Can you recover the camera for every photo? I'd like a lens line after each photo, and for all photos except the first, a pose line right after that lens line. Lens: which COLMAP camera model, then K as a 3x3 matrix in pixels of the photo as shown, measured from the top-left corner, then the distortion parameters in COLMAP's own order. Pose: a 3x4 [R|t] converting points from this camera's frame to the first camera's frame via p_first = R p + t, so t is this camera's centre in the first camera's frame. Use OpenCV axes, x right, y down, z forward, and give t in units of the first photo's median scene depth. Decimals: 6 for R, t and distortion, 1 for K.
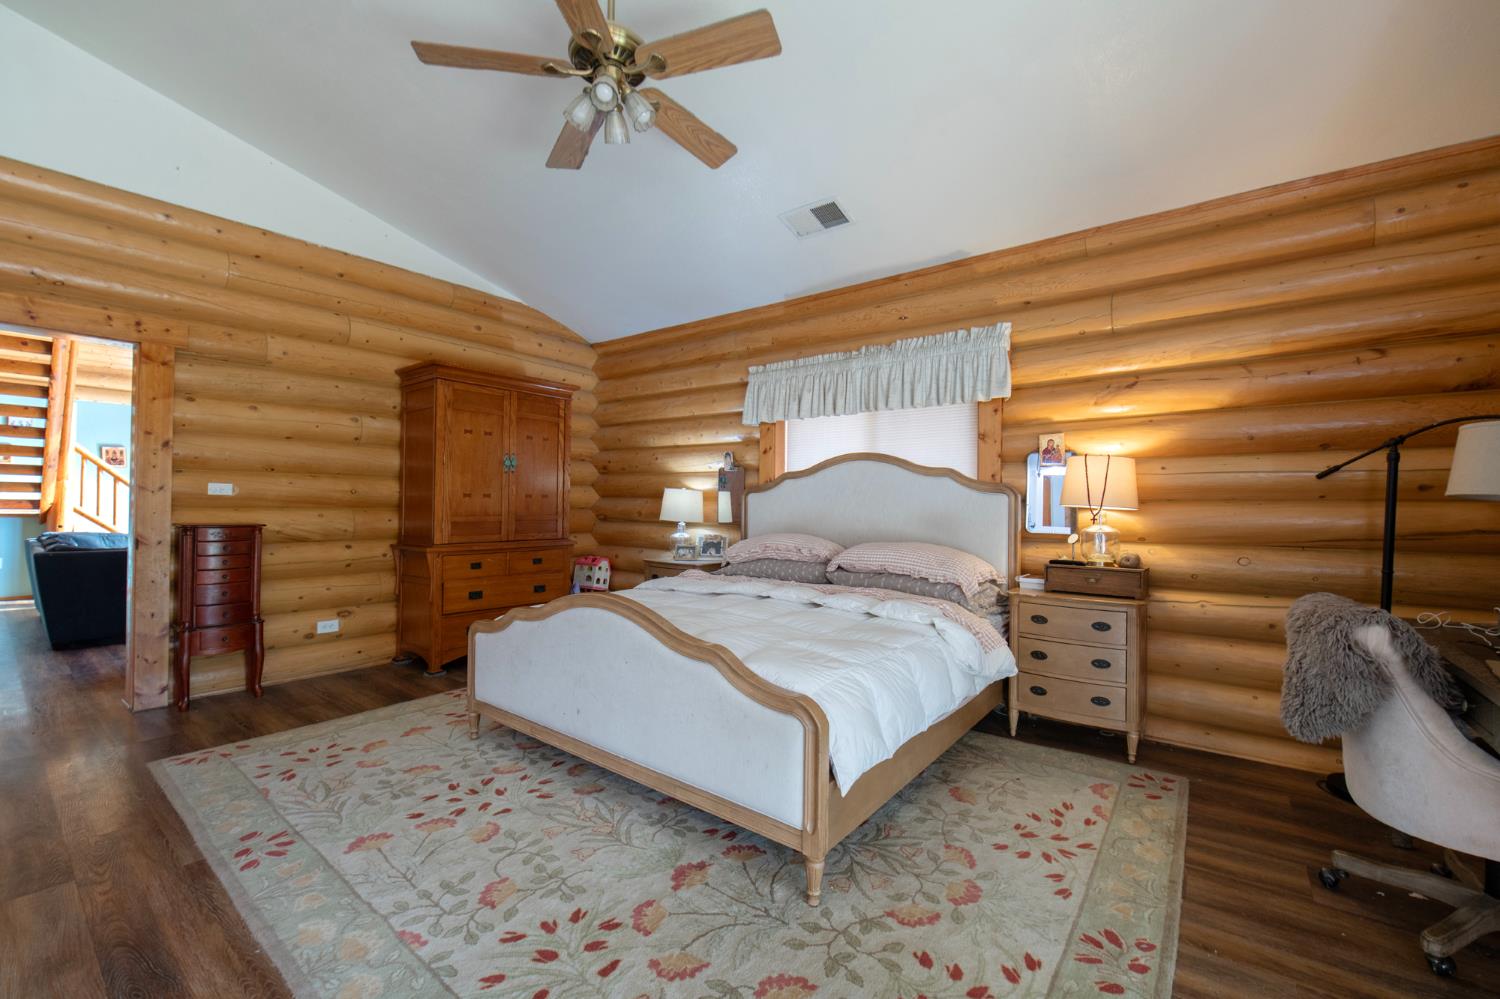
lens RADIAL K [[555.6, 0, 750.0], [0, 555.6, 499.5], [0, 0, 1]] dist [0.000950, -0.006735]
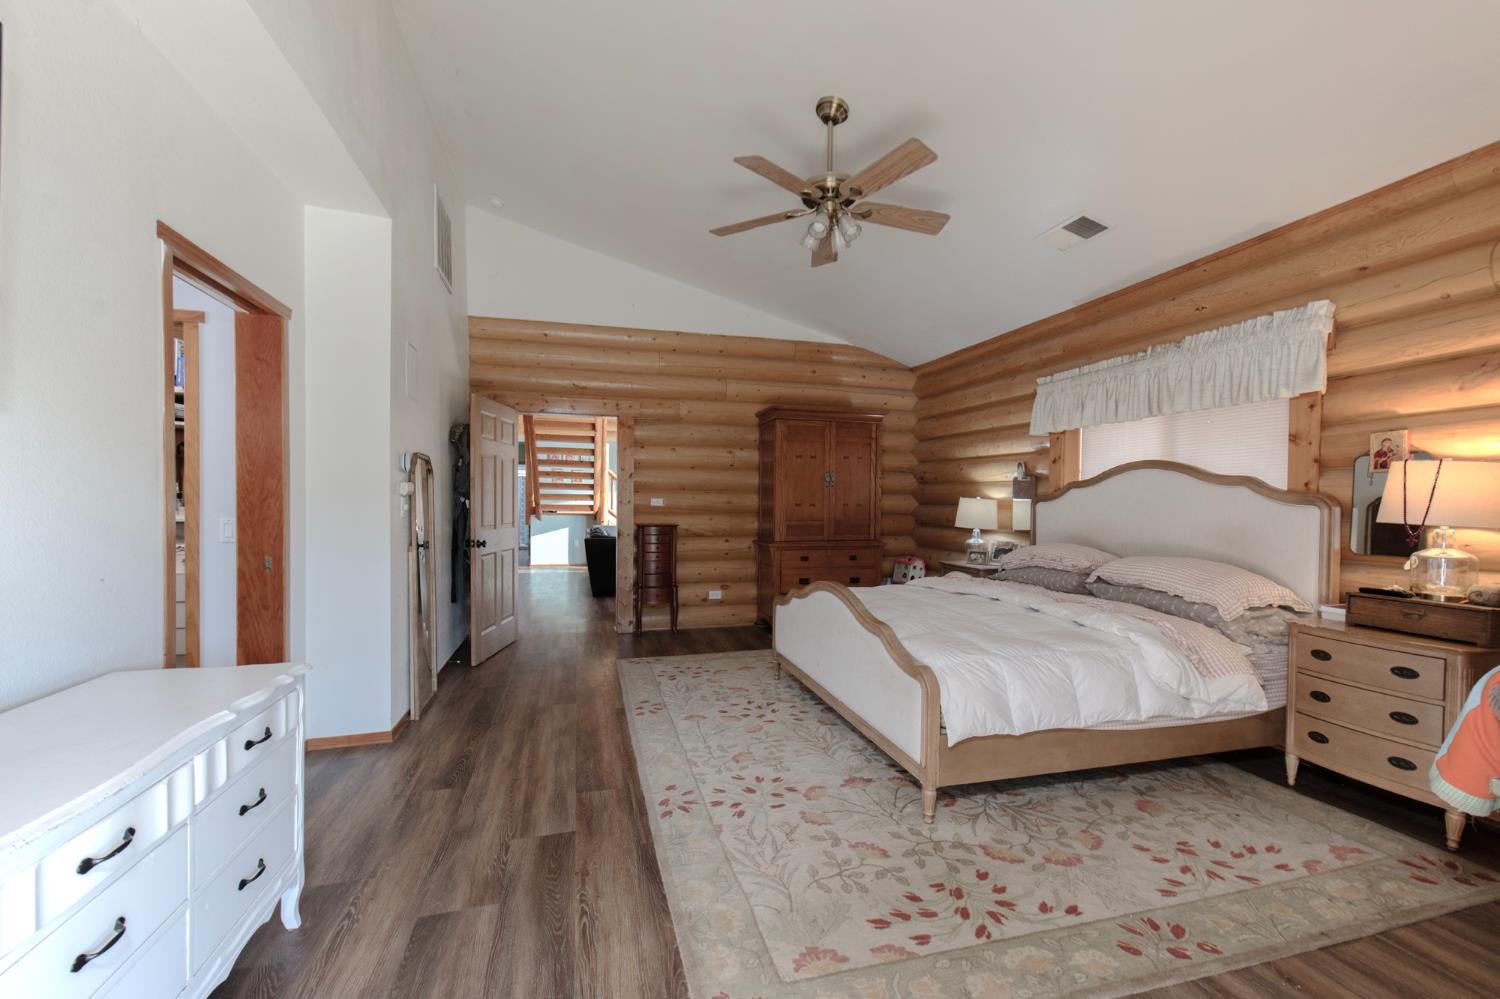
lens RADIAL K [[560.4, 0, 815.1], [0, 560.4, 511.4], [0, 0, 1]] dist [0.008941, -0.000212]
pose [[0.849022, 0.007867, -0.528299, 0.271552], [0.002304, 0.999824, 0.018593, -0.020229], [0.528352, -0.017003, 0.848855, -0.127859]]
